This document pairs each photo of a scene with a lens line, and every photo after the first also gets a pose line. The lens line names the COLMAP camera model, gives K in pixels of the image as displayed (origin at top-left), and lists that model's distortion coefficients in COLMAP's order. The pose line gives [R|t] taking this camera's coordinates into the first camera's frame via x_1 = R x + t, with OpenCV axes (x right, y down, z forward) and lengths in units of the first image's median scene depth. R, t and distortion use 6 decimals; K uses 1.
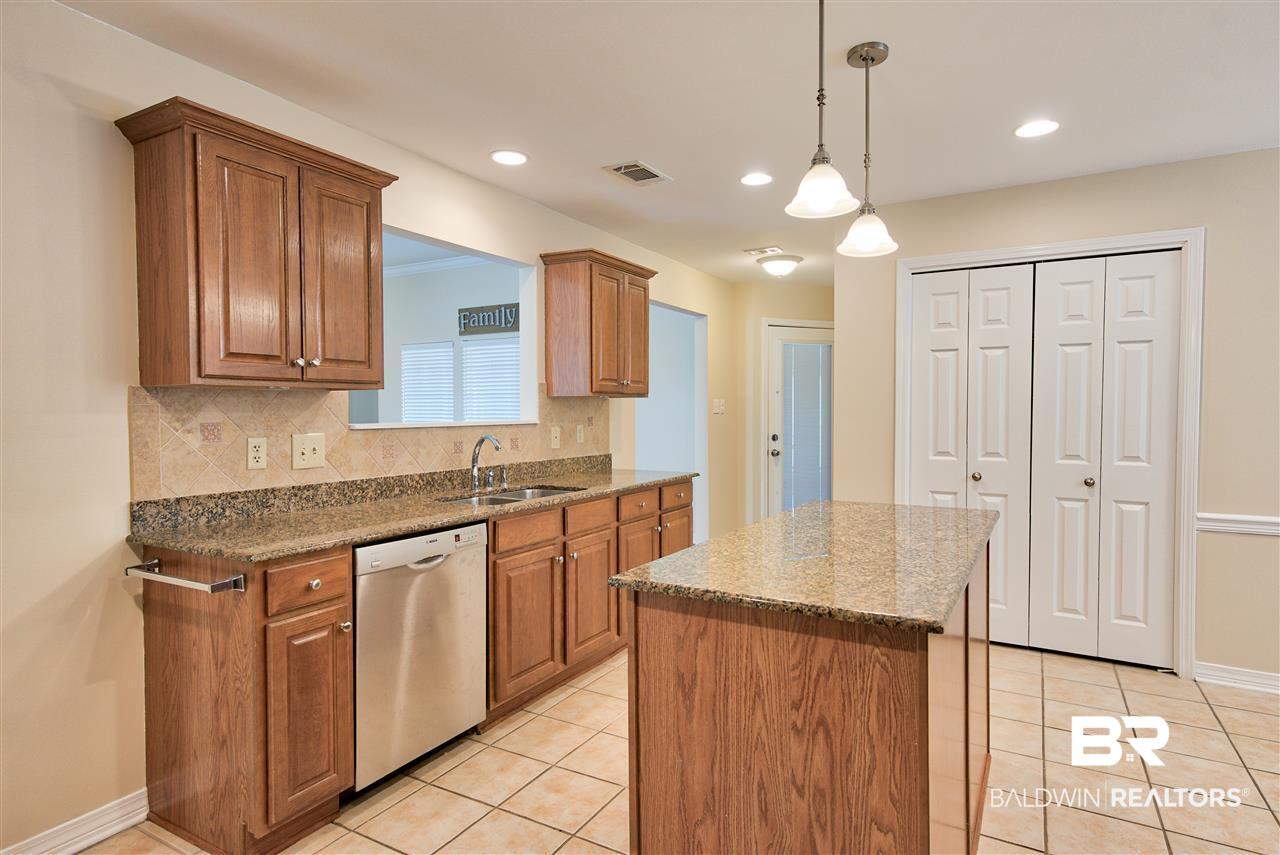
lens RADIAL K [[687.2, 0, 641.4], [0, 687.2, 427.4], [0, 0, 1]] dist [0.015845, -0.000231]
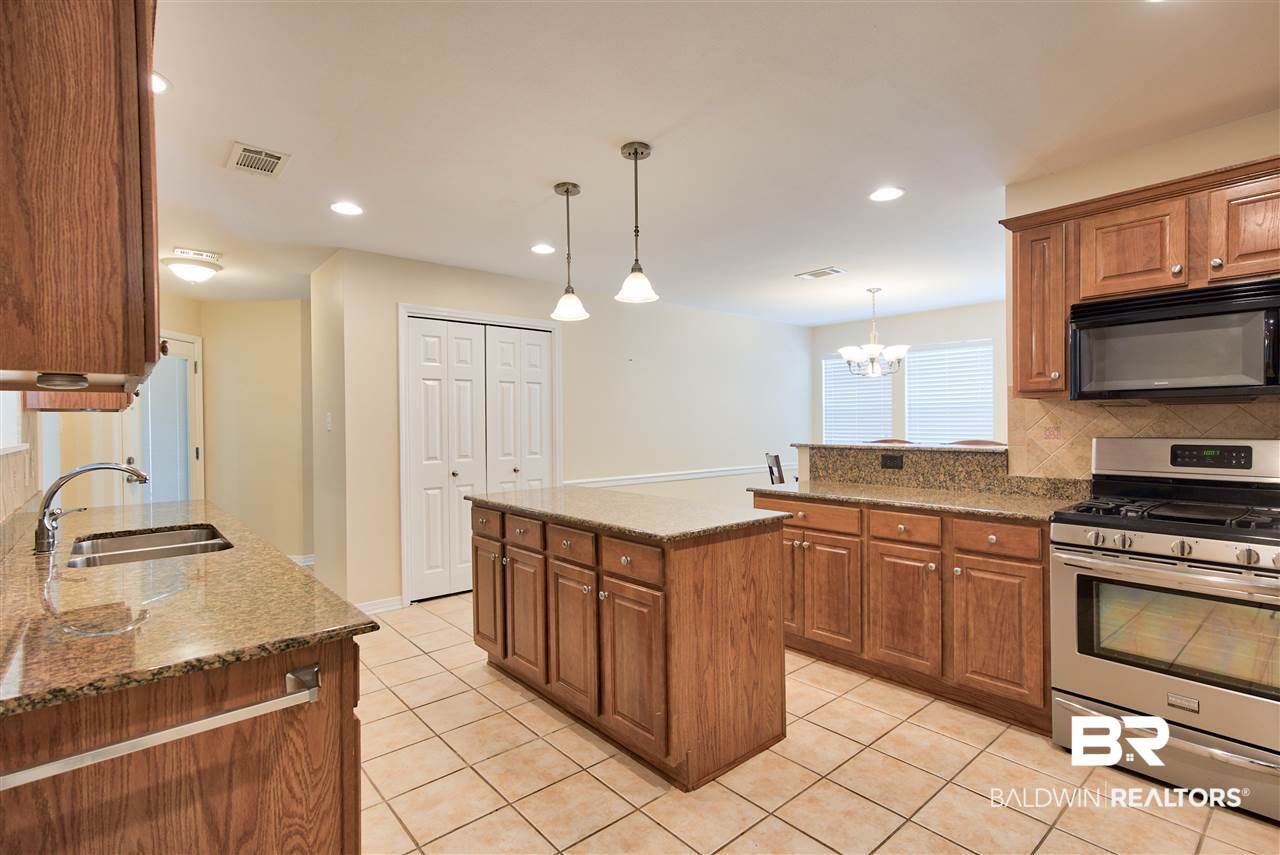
lens RADIAL K [[604.2, 0, 640.9], [0, 604.2, 427.1], [0, 0, 1]] dist [0.005202, 0.001253]
pose [[0.334376, -0.007141, 0.942413, -1.329744], [0.031836, 0.999486, -0.003722, -0.010411], [-0.941902, 0.031247, 0.334432, 0.641323]]
